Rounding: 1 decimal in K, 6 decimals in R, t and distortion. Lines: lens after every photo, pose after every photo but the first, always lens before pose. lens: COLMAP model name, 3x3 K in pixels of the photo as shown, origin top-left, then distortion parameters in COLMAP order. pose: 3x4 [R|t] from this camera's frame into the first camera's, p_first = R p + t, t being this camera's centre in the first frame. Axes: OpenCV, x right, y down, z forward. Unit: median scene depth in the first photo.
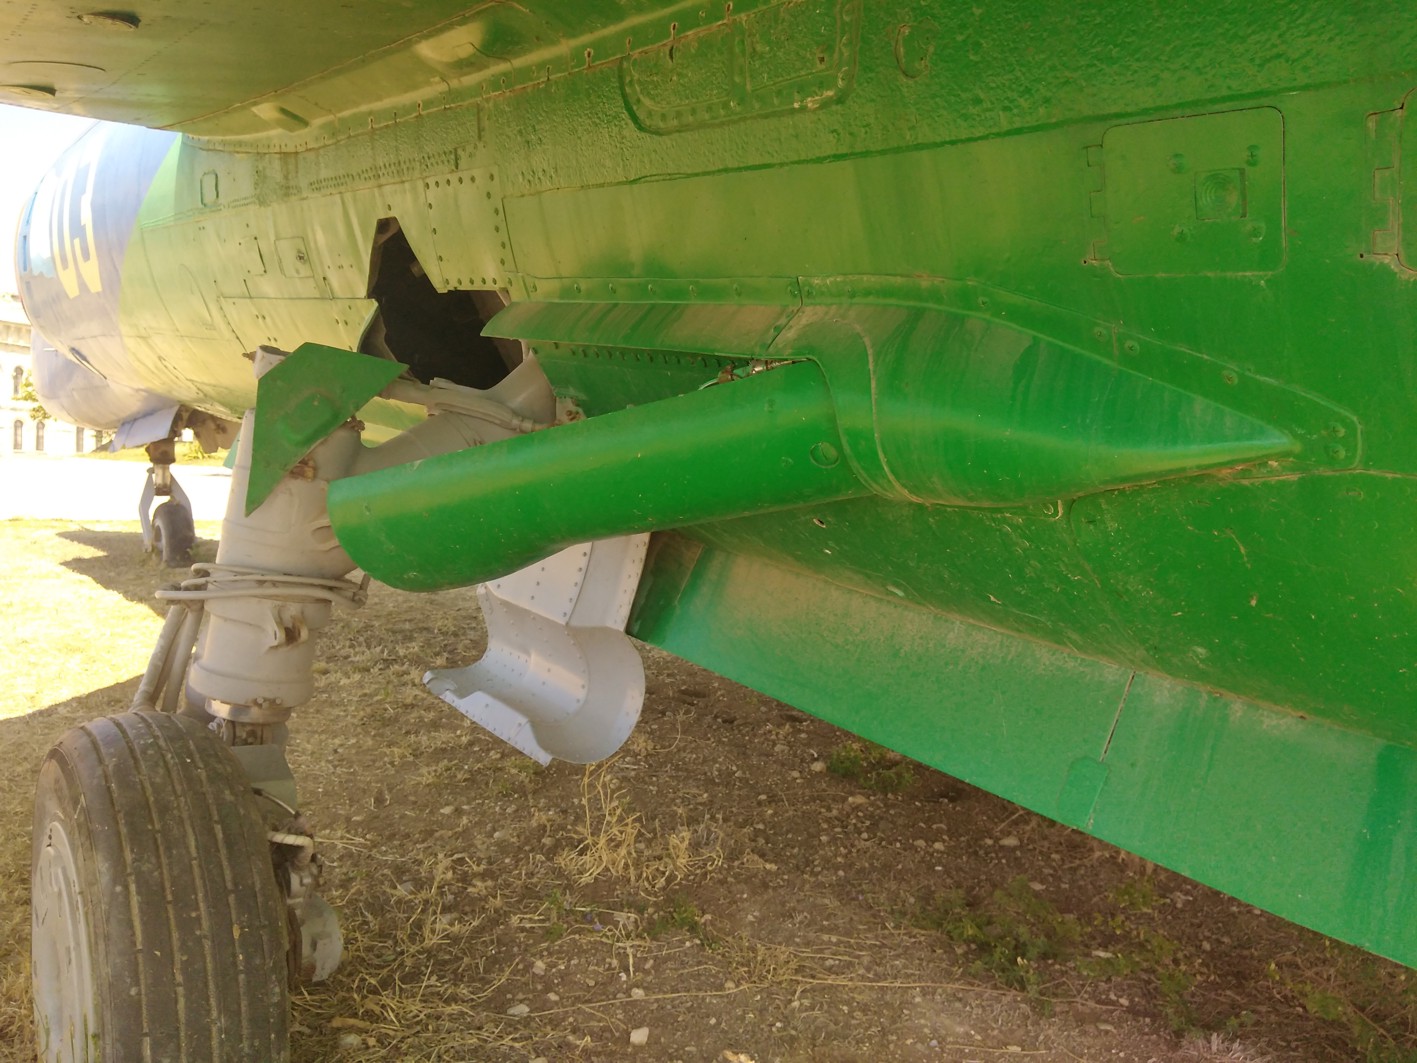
lens RADIAL K [[1142.9, 0, 717.0], [0, 1142.9, 533.6], [0, 0, 1]] dist [0.043884, -0.092844]
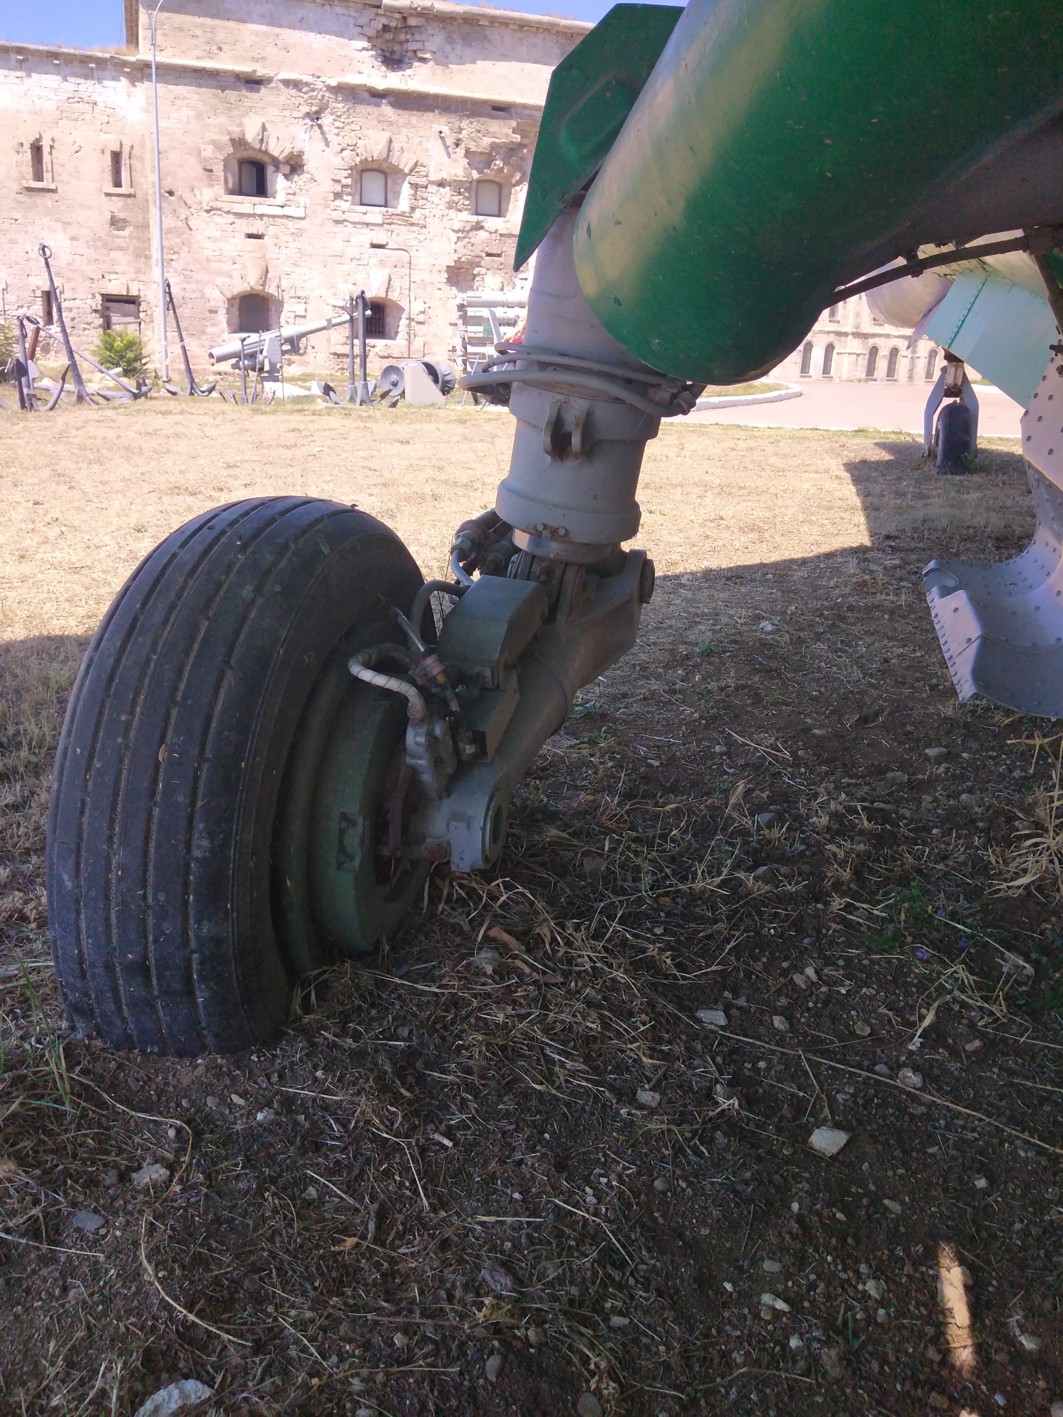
lens RADIAL K [[1142.9, 0, 517.0], [0, 1142.9, 711.5], [0, 0, 1]] dist [0.043884, -0.092844]
pose [[0.632810, 0.214593, -0.743976, 0.202866], [-0.057956, 0.971260, 0.230855, 0.088089], [0.772135, -0.102969, 0.627061, 0.482111]]
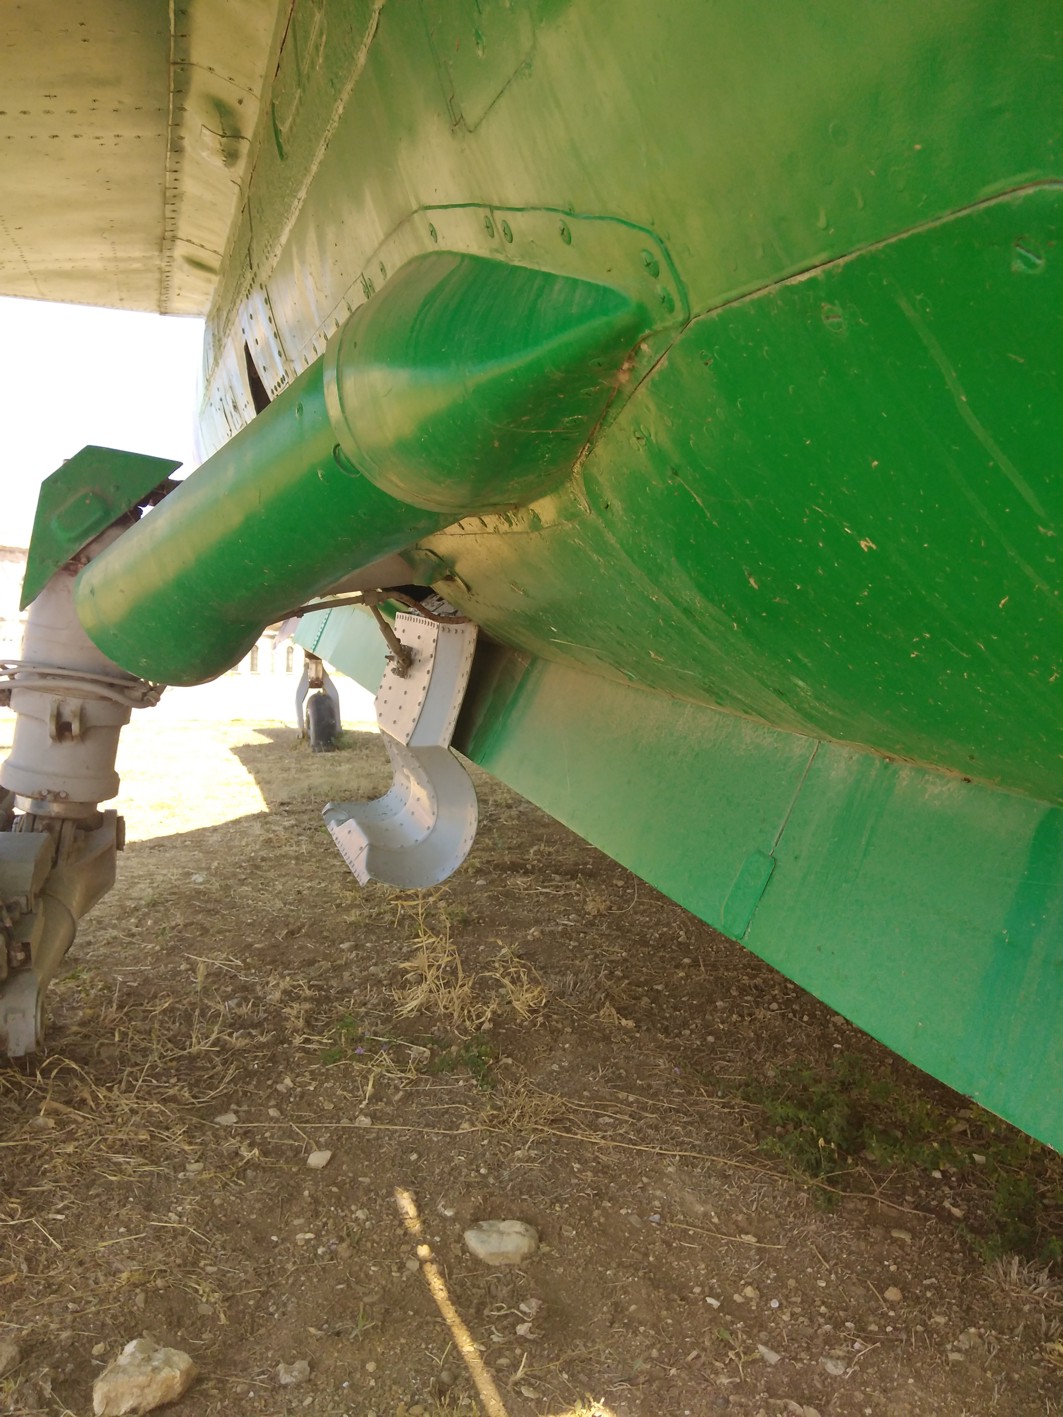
lens RADIAL K [[1142.9, 0, 527.8], [0, 1142.9, 706.4], [0, 0, 1]] dist [0.043884, -0.092844]
pose [[0.939768, -0.007768, -0.341724, 0.363023], [-0.005177, 0.999304, -0.036952, 0.103680], [0.341773, 0.036495, 0.939074, 0.175992]]
